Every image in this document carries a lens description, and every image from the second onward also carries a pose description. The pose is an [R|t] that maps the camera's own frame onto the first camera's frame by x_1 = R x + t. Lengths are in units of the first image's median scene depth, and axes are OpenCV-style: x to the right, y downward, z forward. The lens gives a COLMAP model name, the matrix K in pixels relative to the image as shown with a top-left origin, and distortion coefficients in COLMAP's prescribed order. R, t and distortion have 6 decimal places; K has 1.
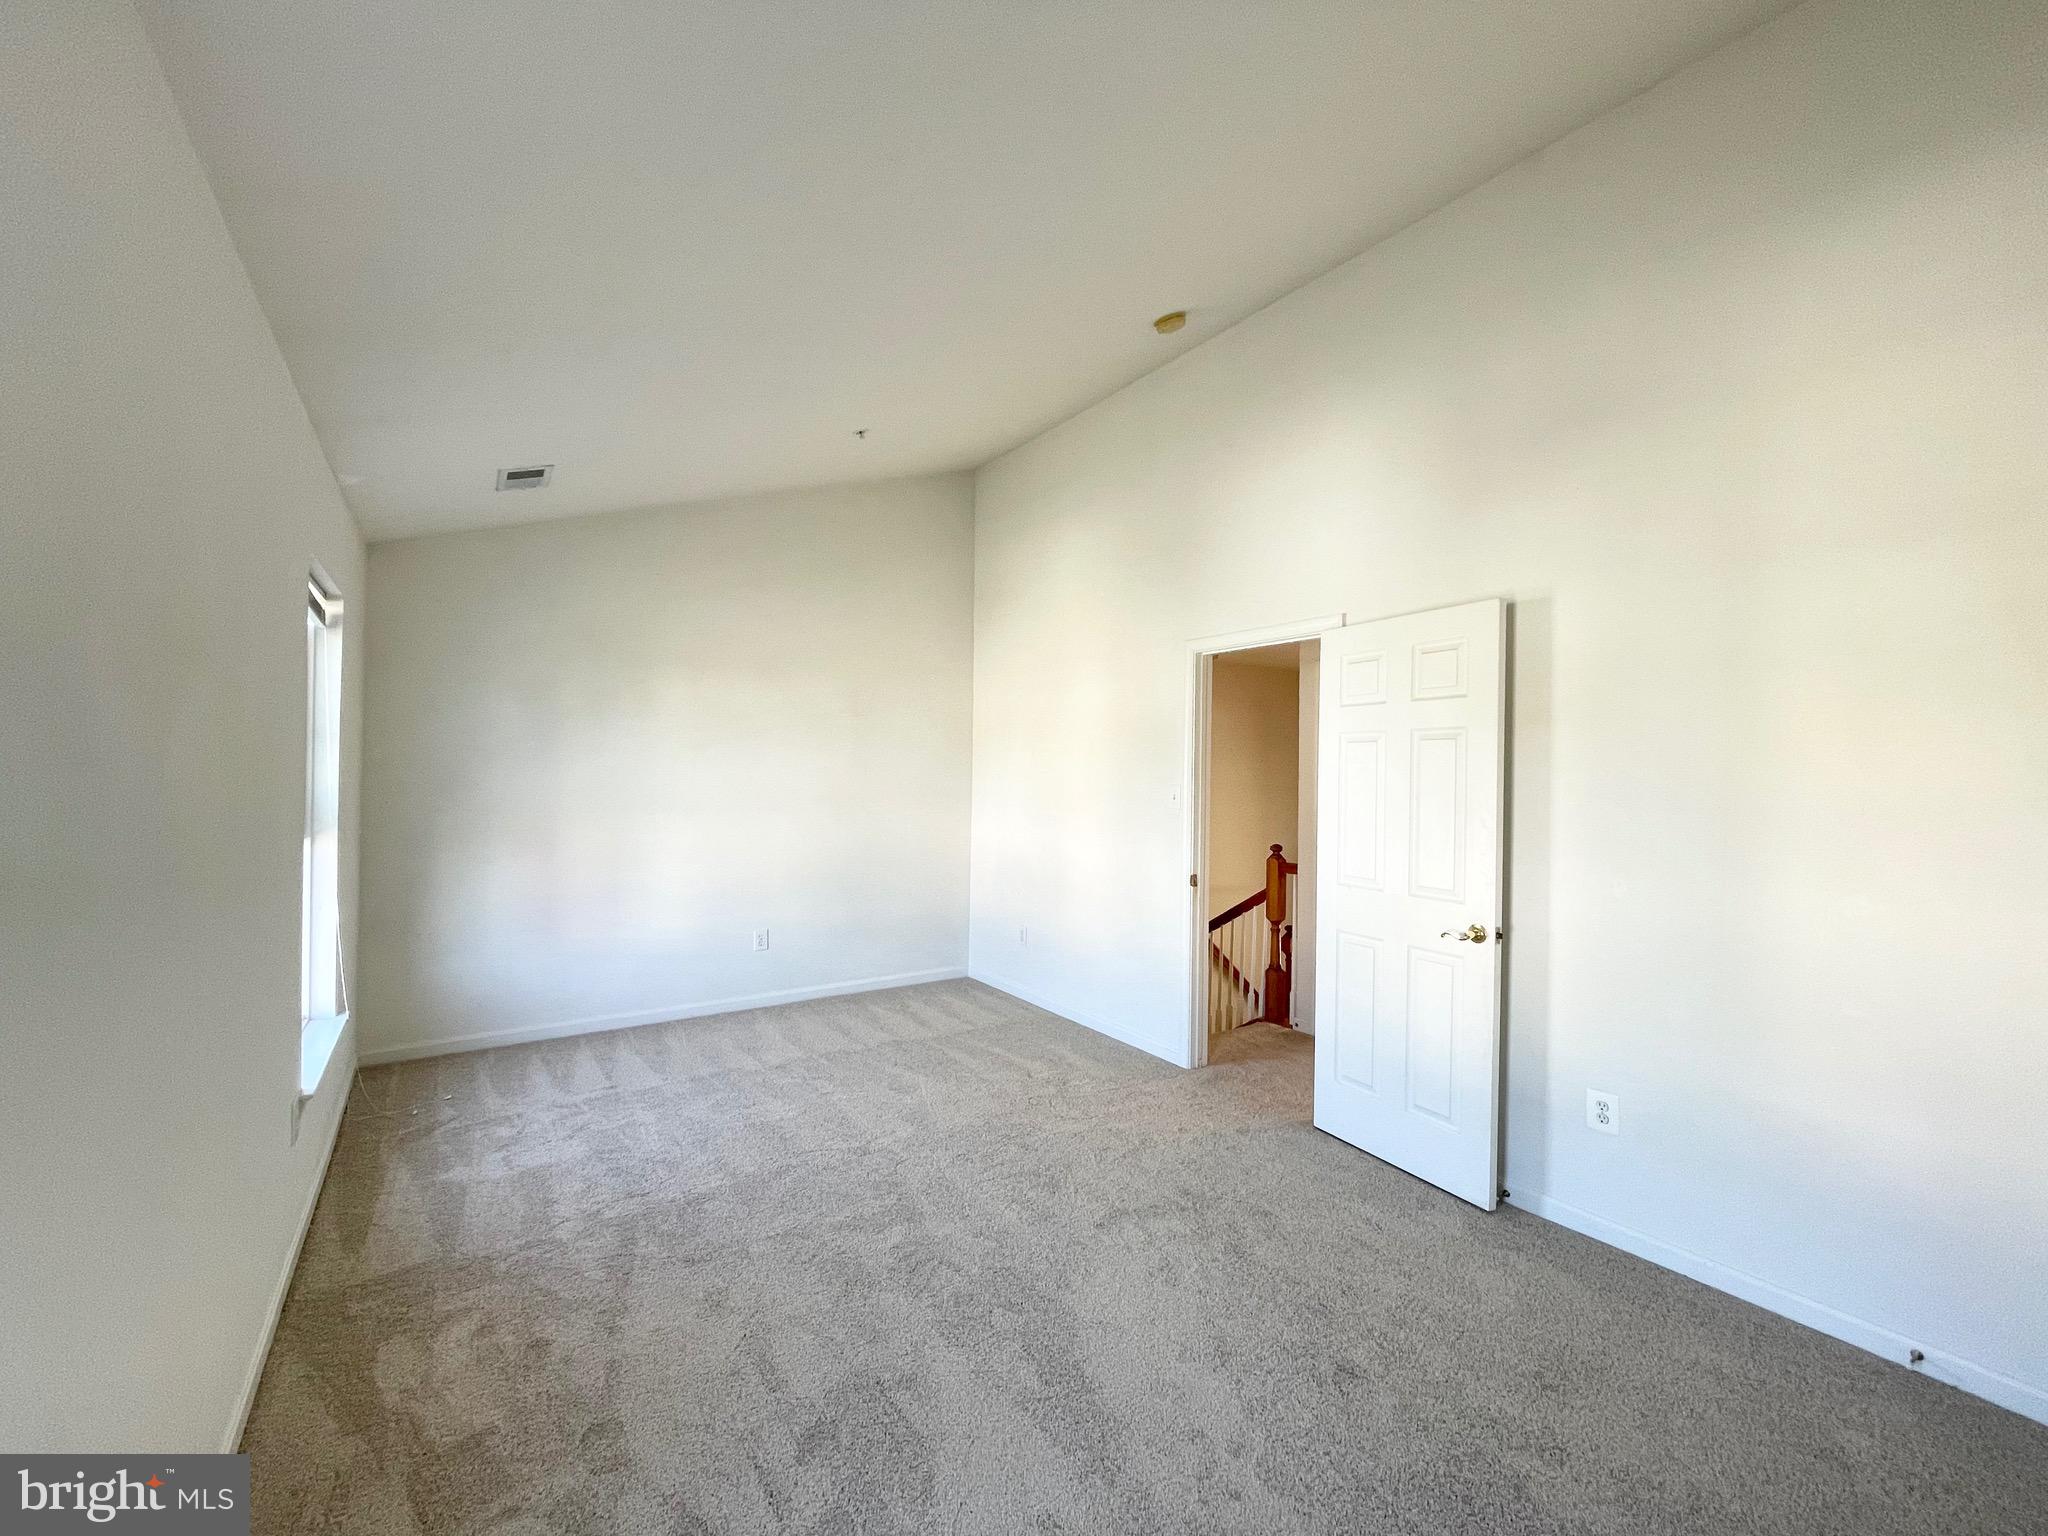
lens RADIAL K [[827.9, 0, 1024.0], [0, 827.9, 768.0], [0, 0, 1]] dist [-0.002451, -0.000178]
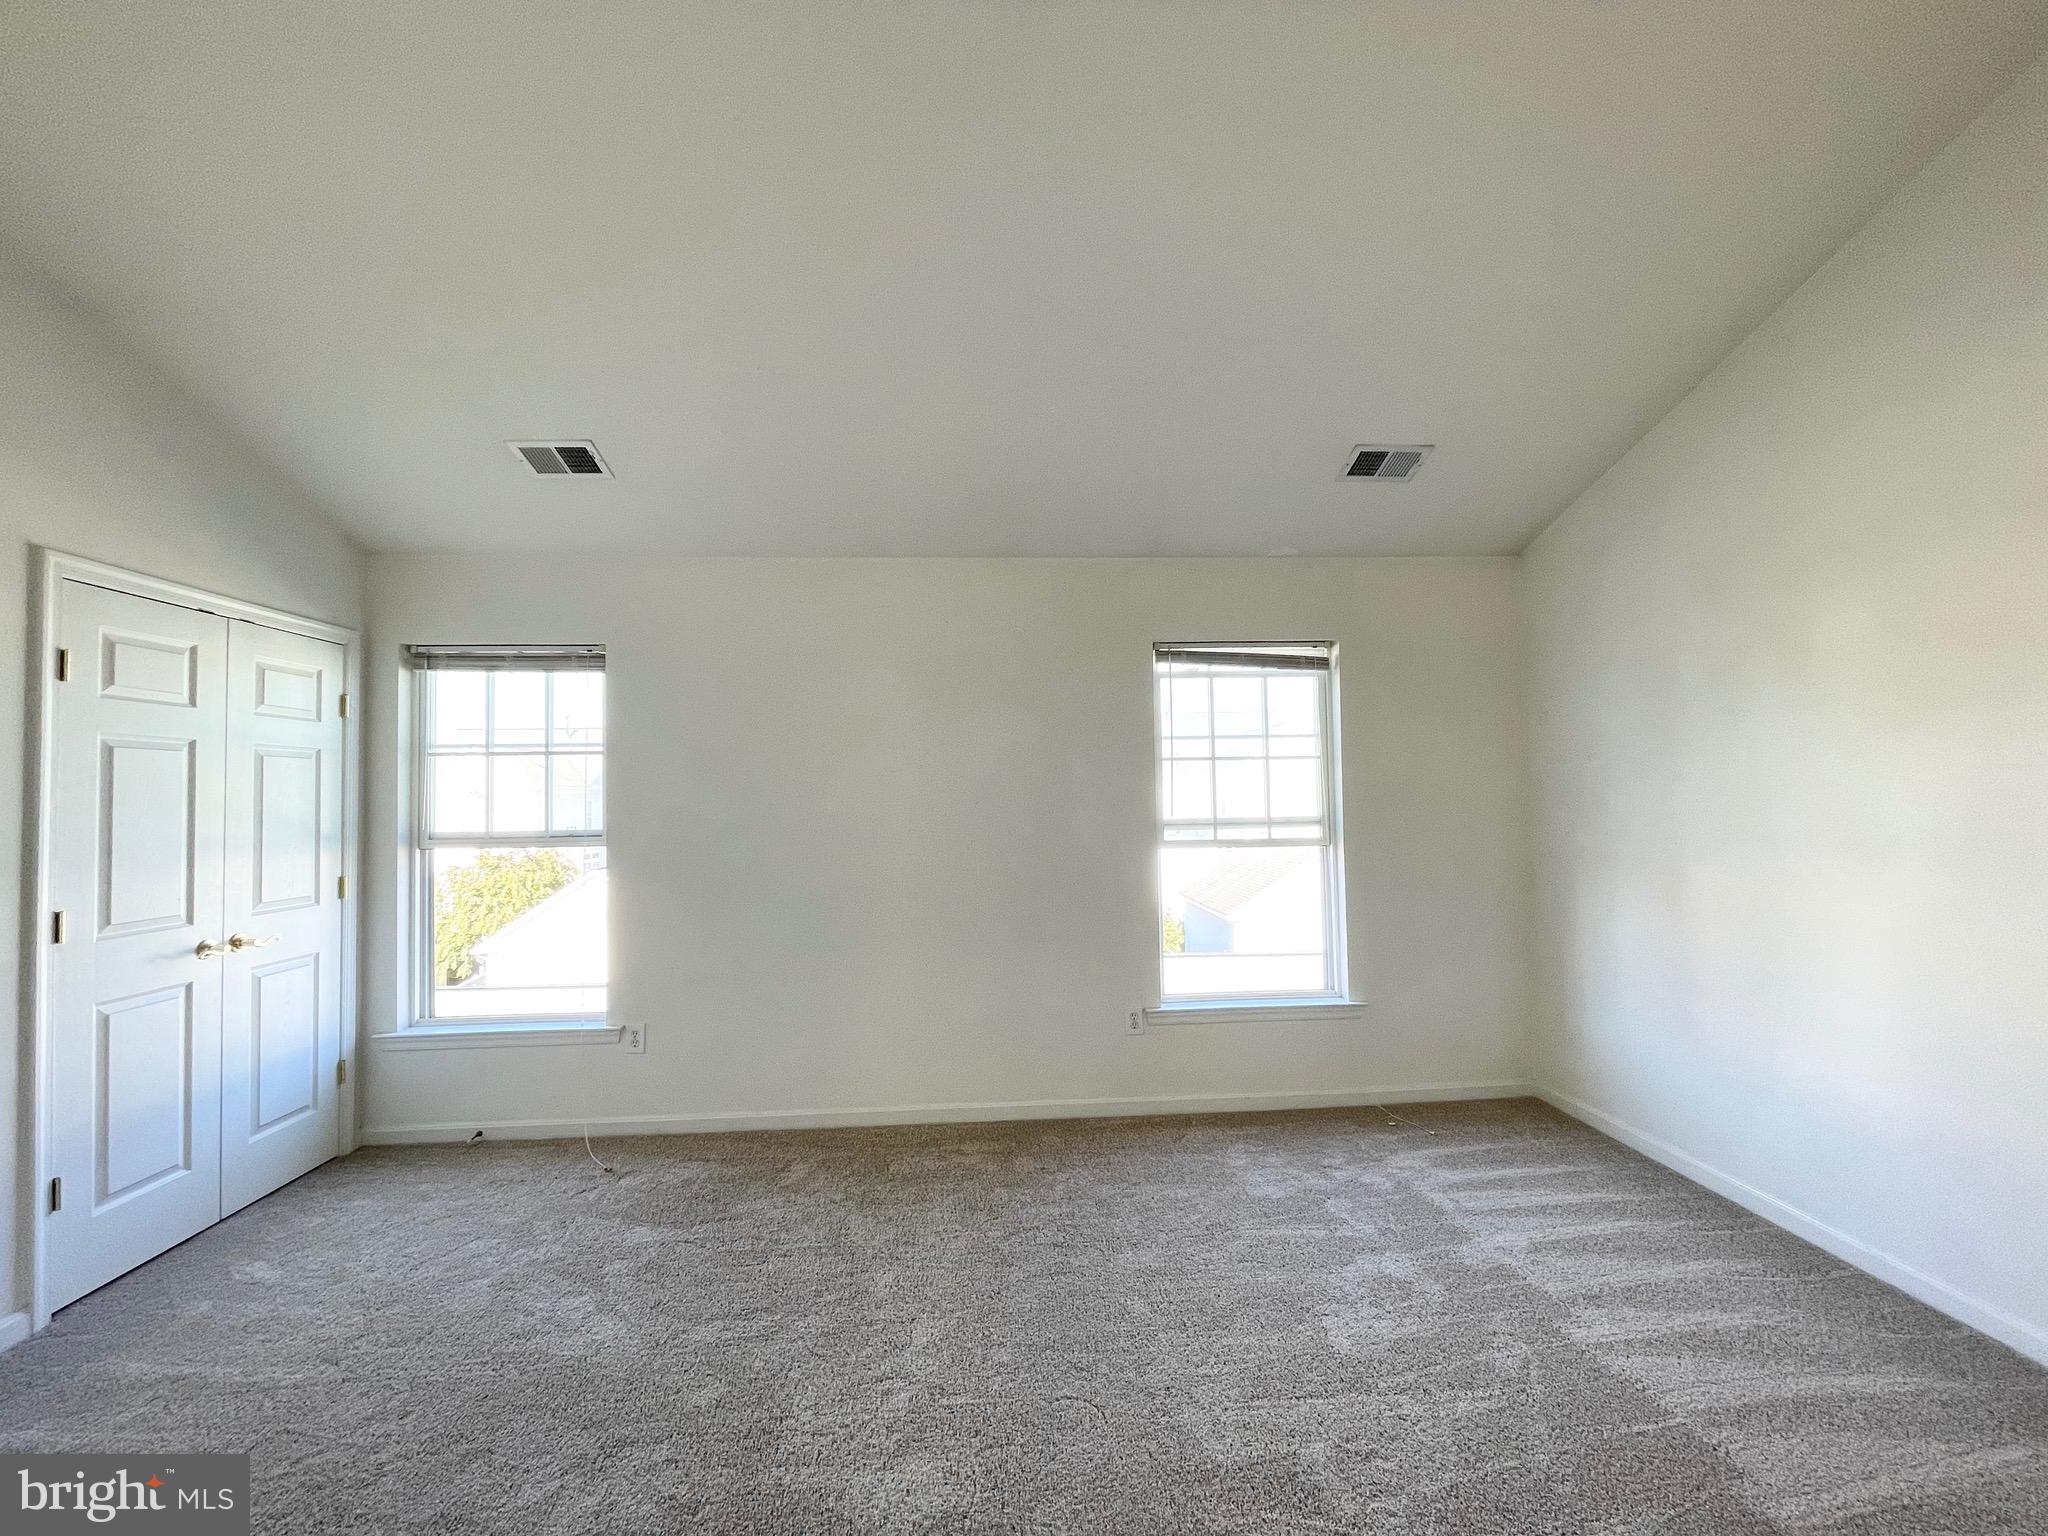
lens RADIAL K [[827.9, 0, 1024.0], [0, 827.9, 768.0], [0, 0, 1]] dist [-0.002451, -0.000178]
pose [[-0.510083, -0.033931, -0.859456, 0.296375], [0.017262, 0.998616, -0.049670, 0.016630], [0.859952, -0.040172, -0.508791, 0.888854]]
